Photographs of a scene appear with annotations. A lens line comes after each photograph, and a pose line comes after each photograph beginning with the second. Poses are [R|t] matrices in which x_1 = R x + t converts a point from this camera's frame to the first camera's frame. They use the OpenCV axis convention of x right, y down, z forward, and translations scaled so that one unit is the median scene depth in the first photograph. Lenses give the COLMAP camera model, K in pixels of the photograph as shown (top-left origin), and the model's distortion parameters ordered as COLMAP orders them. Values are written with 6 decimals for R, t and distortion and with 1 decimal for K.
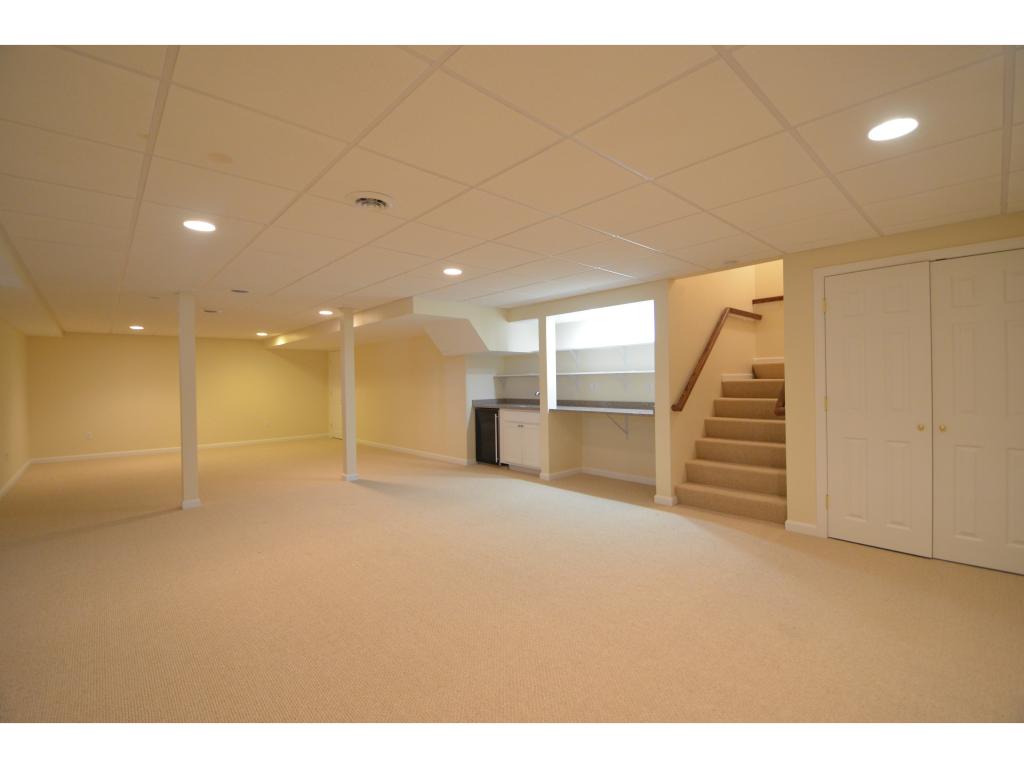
lens RADIAL K [[447.8, 0, 514.5], [0, 447.8, 382.4], [0, 0, 1]] dist [0.013913, -0.021539]
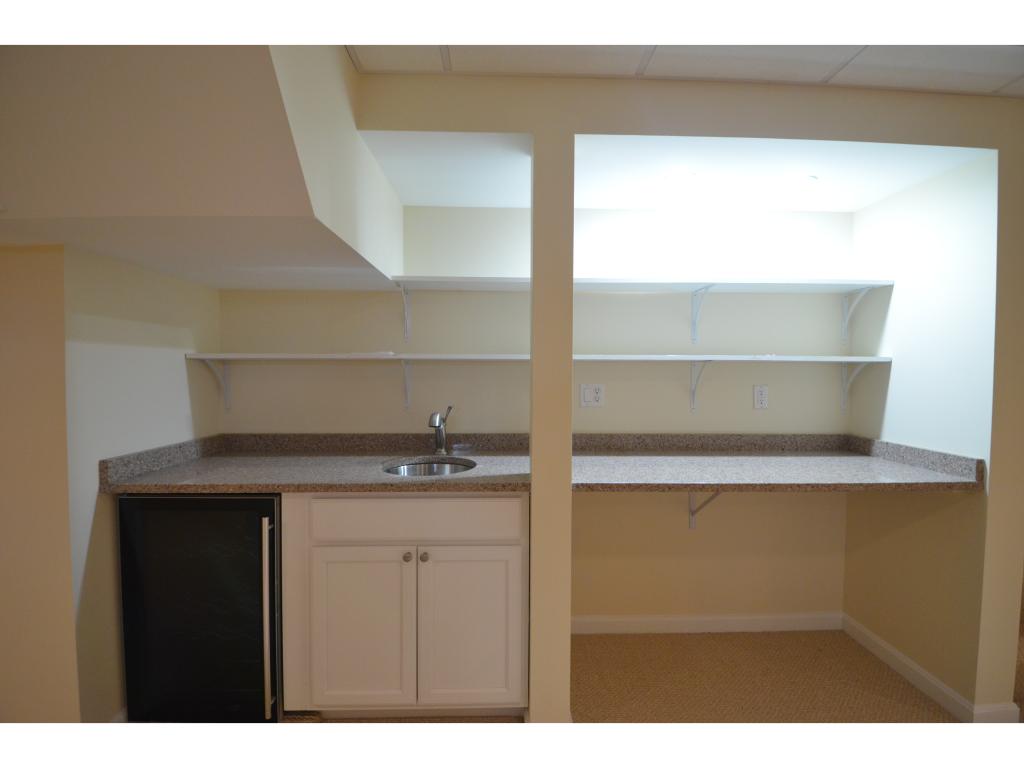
lens RADIAL K [[447.8, 0, 514.5], [0, 447.8, 382.4], [0, 0, 1]] dist [0.013913, -0.021539]
pose [[0.658071, -0.007570, 0.752918, -0.125575], [-0.015478, 0.999602, 0.023578, -0.007704], [-0.752797, -0.027170, 0.657692, 0.711629]]
